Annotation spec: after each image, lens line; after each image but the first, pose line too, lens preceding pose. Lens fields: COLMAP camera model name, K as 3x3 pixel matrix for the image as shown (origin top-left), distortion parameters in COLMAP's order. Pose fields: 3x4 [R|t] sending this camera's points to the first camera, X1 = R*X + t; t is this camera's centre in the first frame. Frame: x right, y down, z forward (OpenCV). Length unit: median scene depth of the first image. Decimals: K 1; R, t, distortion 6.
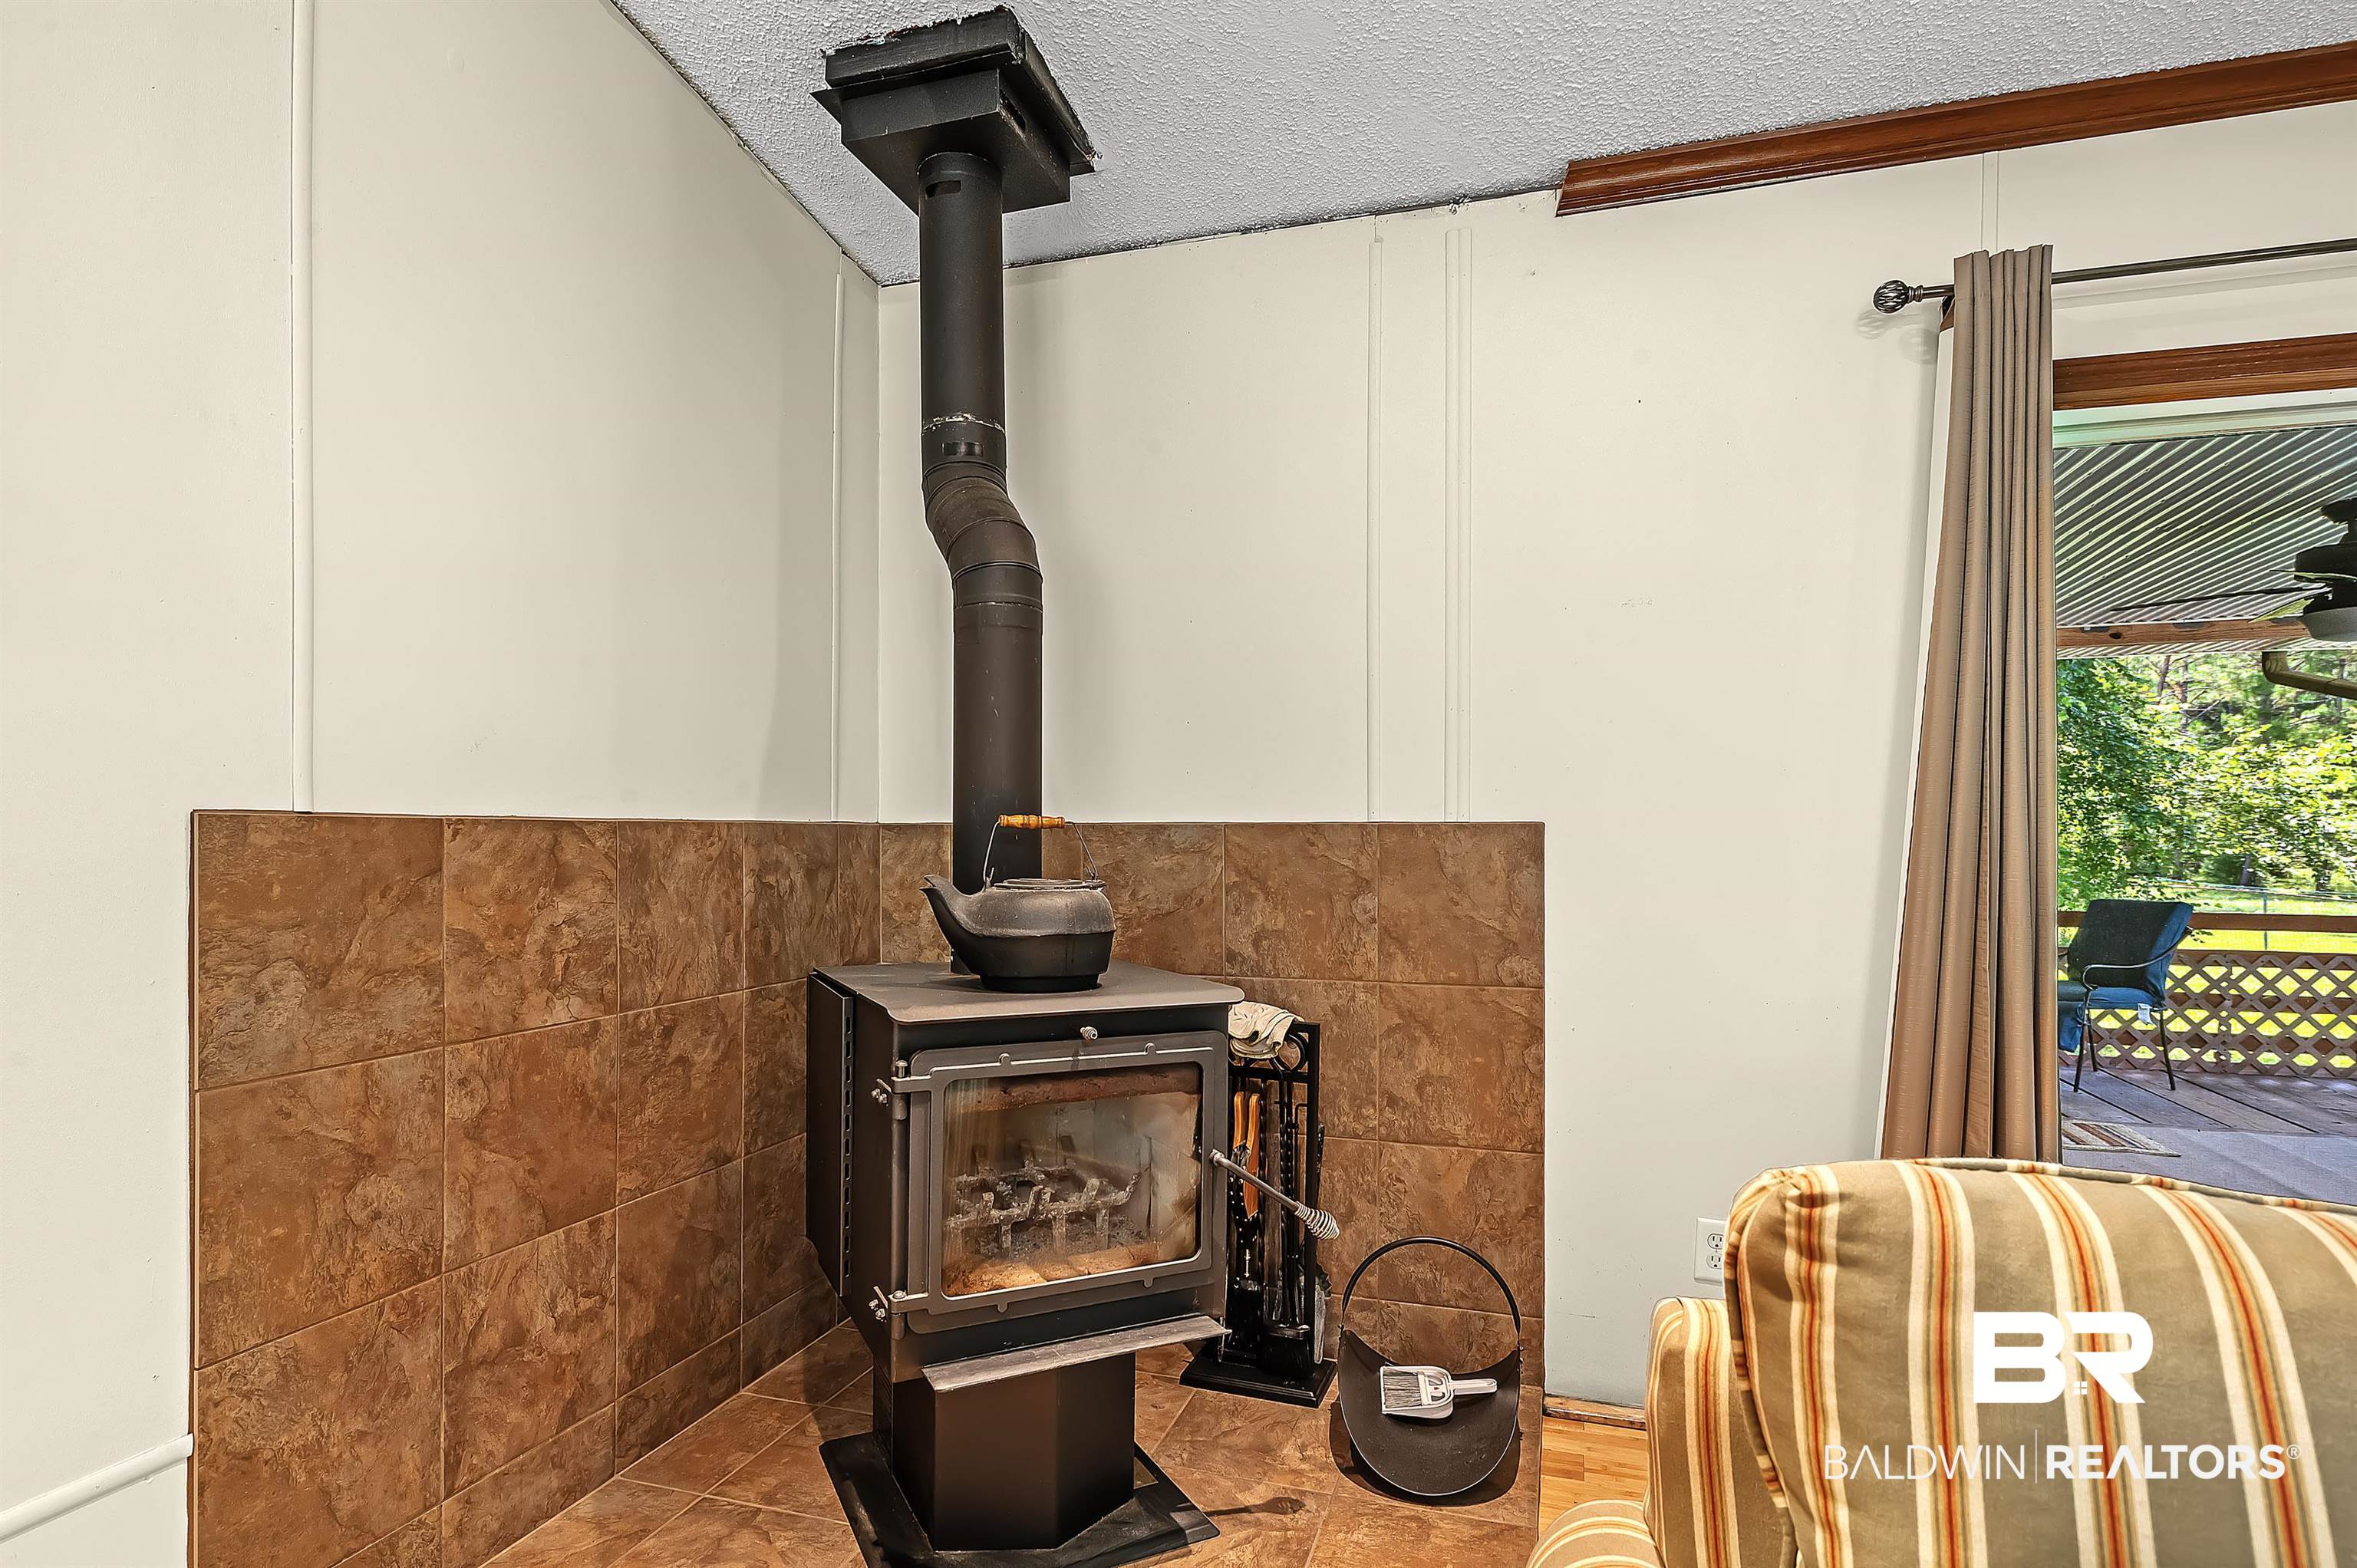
lens RADIAL K [[1225.0, 0, 1180.3], [0, 1225.0, 825.9], [0, 0, 1]] dist [0.000319, 0.000610]
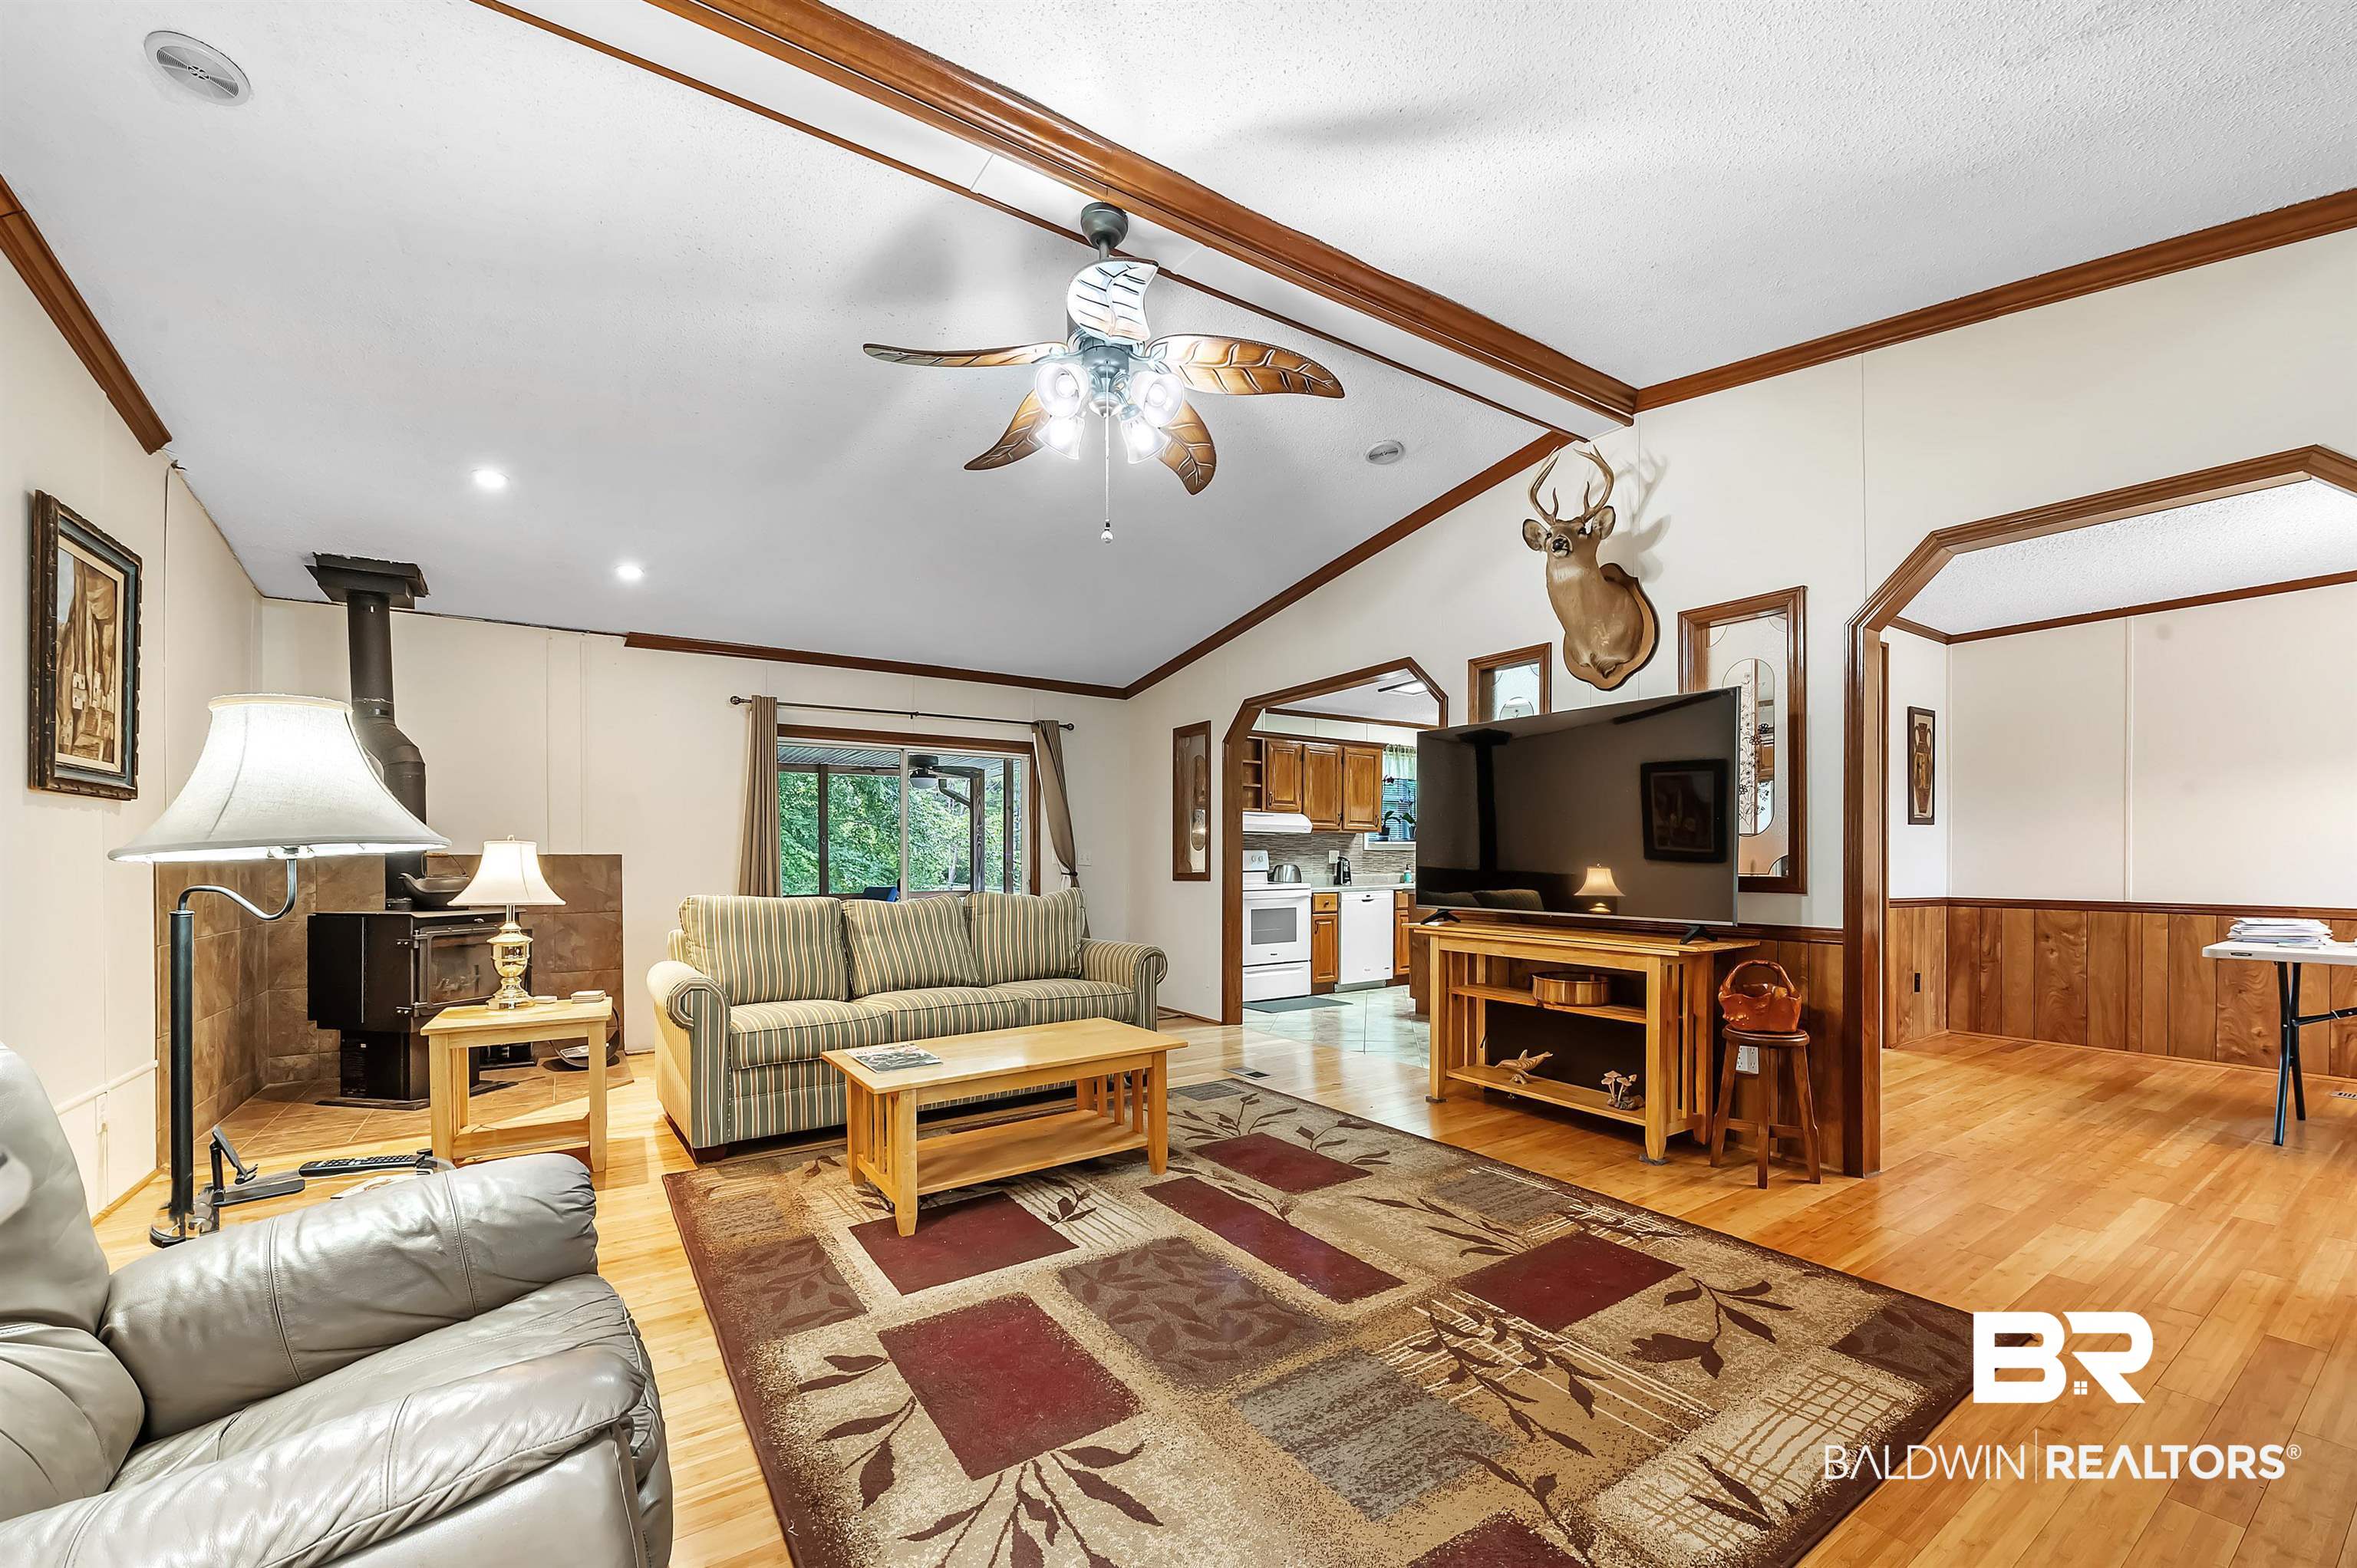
lens RADIAL K [[945.4, 0, 1184.3], [0, 945.4, 855.7], [0, 0, 1]] dist [-0.007129, -0.000194]
pose [[0.629671, -0.004790, 0.776847, -0.639451], [0.004128, 0.999988, 0.002820, -0.001064], [-0.776851, 0.001431, 0.629683, -1.537424]]
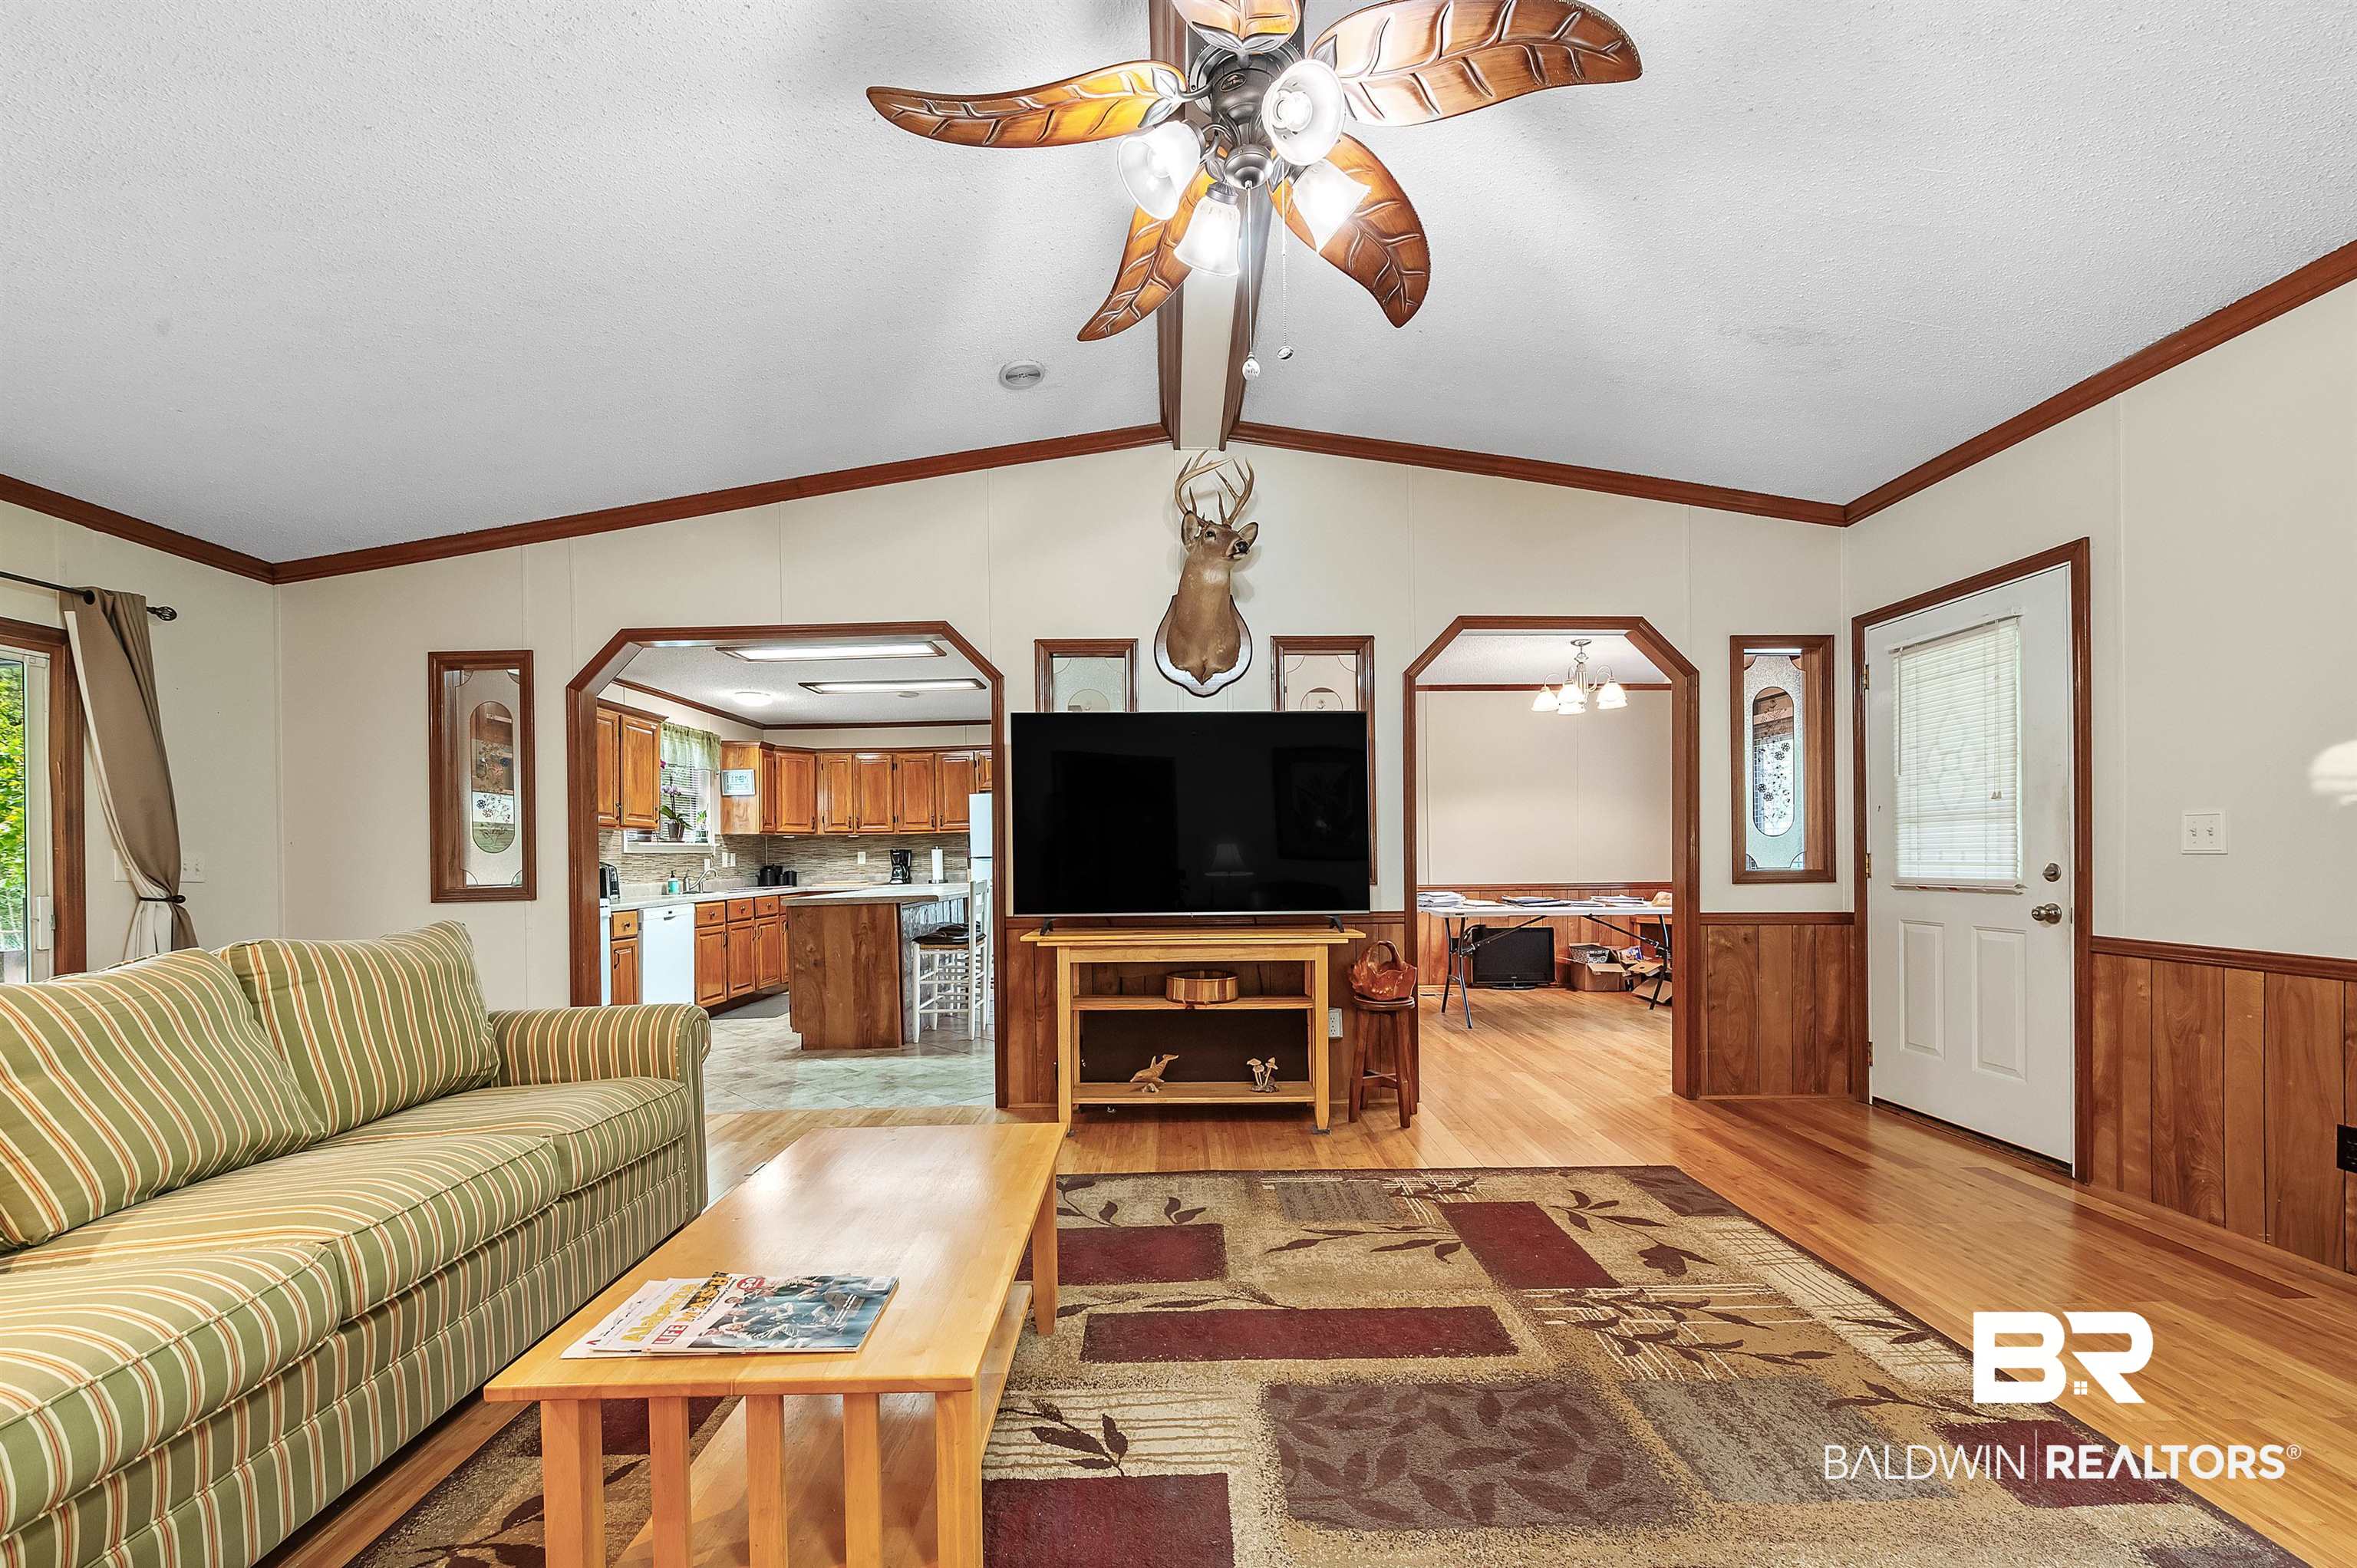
lens RADIAL K [[945.4, 0, 1184.3], [0, 945.4, 855.7], [0, 0, 1]] dist [-0.007129, -0.000194]
pose [[-0.311685, -0.001903, 0.950184, -0.507009], [0.008316, 0.999954, 0.004730, -0.000309], [-0.950149, 0.009376, -0.311655, -0.462116]]
